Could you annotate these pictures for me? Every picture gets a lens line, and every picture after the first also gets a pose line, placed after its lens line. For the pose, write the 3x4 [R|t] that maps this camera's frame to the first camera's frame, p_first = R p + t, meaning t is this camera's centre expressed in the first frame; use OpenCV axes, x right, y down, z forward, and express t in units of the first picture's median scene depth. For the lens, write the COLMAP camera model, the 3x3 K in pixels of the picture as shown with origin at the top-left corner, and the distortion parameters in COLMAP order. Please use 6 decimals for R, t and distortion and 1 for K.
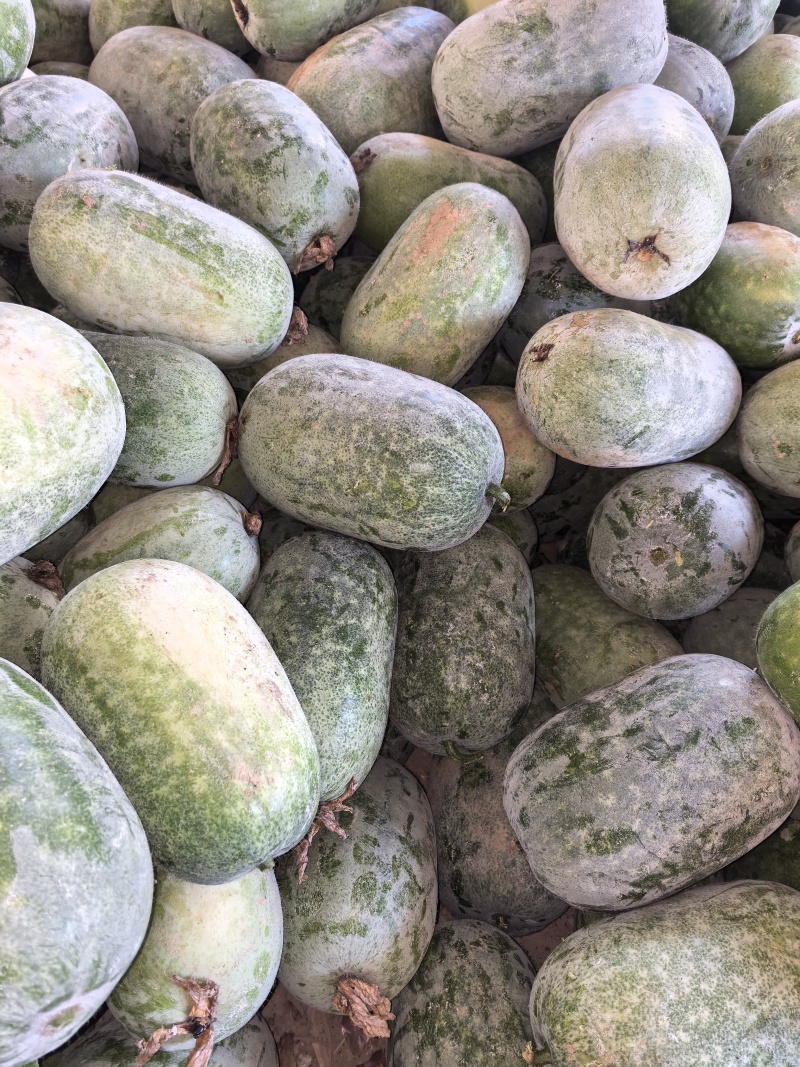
lens RADIAL K [[753.3, 0, 398.0], [0, 753.3, 523.8], [0, 0, 1]] dist [0.039574, -0.050770]
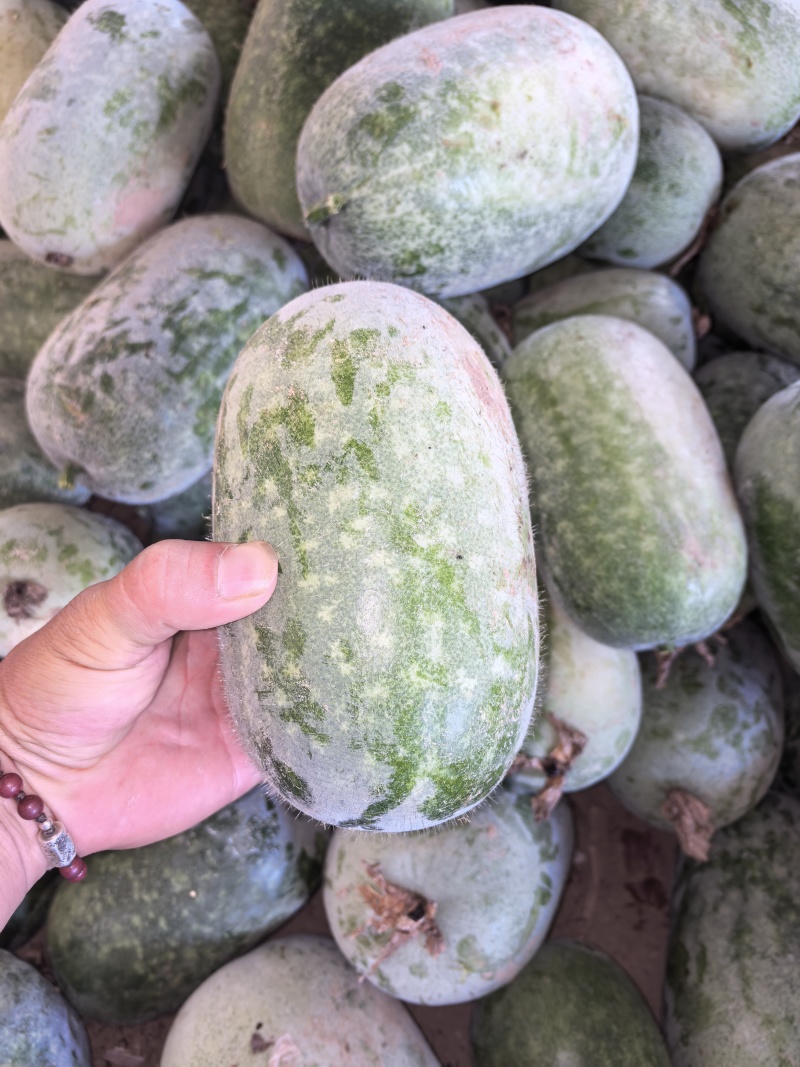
lens RADIAL K [[753.3, 0, 413.3], [0, 753.3, 511.1], [0, 0, 1]] dist [0.039574, -0.050770]
pose [[0.916848, 0.303211, -0.259716, -0.227819], [-0.265035, 0.948768, 0.172037, 0.165713], [0.298574, -0.088898, 0.950237, -0.009366]]
